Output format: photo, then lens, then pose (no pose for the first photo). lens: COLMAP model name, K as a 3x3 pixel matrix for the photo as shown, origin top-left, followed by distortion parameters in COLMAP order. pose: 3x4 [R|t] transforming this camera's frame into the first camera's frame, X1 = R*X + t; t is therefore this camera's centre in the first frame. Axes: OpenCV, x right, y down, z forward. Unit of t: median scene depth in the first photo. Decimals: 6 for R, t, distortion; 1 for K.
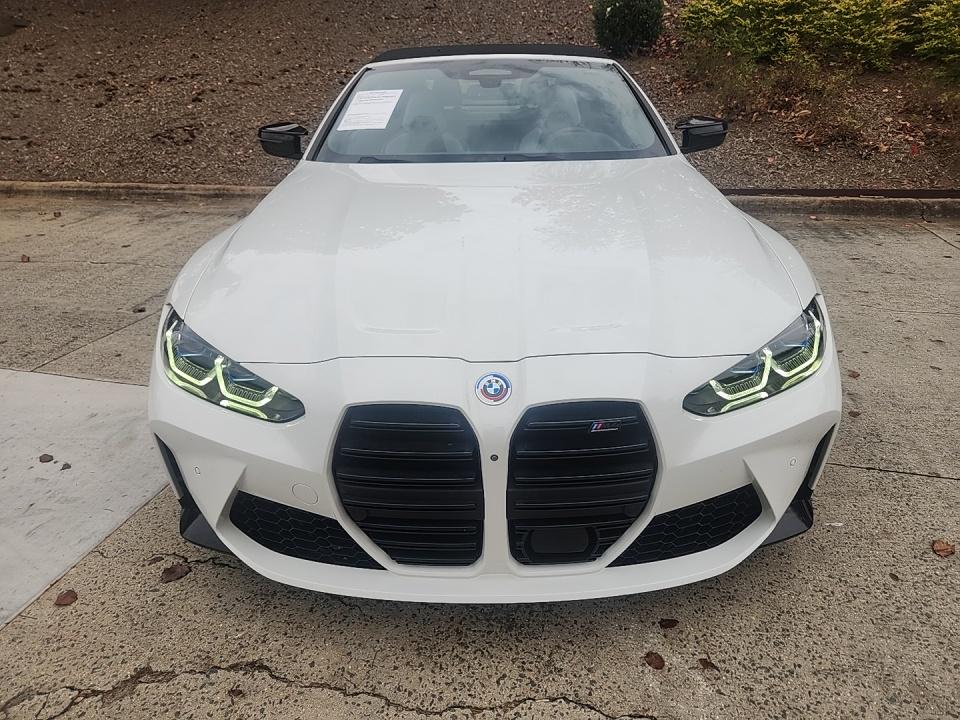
lens RADIAL K [[641.2, 0, 476.4], [0, 641.2, 374.6], [0, 0, 1]] dist [0.070431, -0.056734]
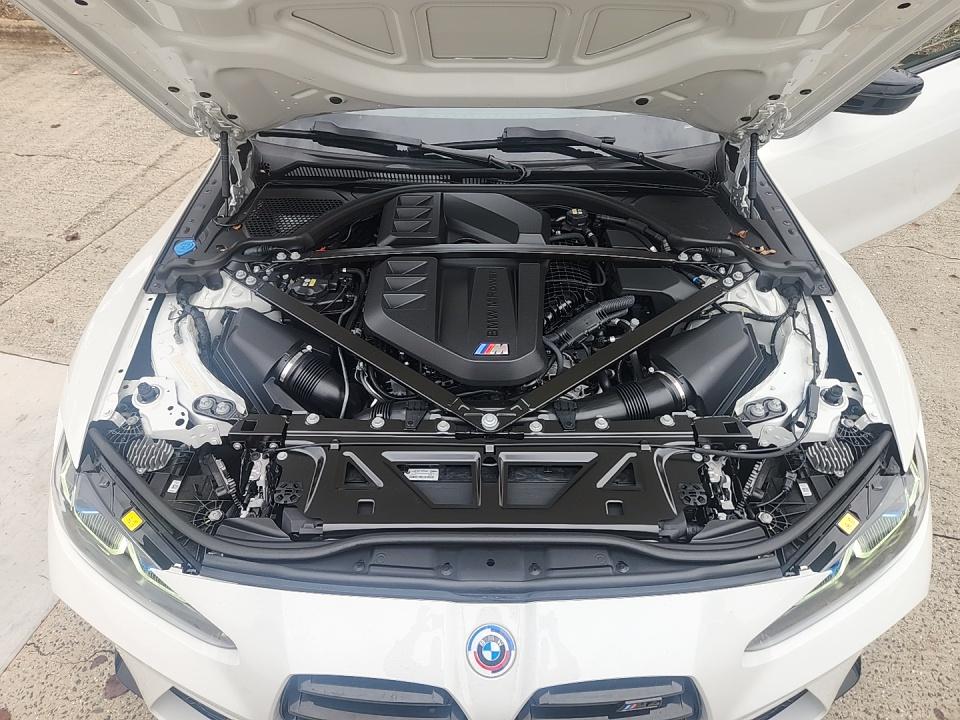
lens RADIAL K [[641.2, 0, 476.4], [0, 641.2, 374.6], [0, 0, 1]] dist [0.070431, -0.056734]
pose [[0.999838, 0.006705, 0.016700, -0.003363], [-0.010771, 0.966376, 0.256907, -0.319529], [-0.014416, -0.257046, 0.966292, 0.245990]]
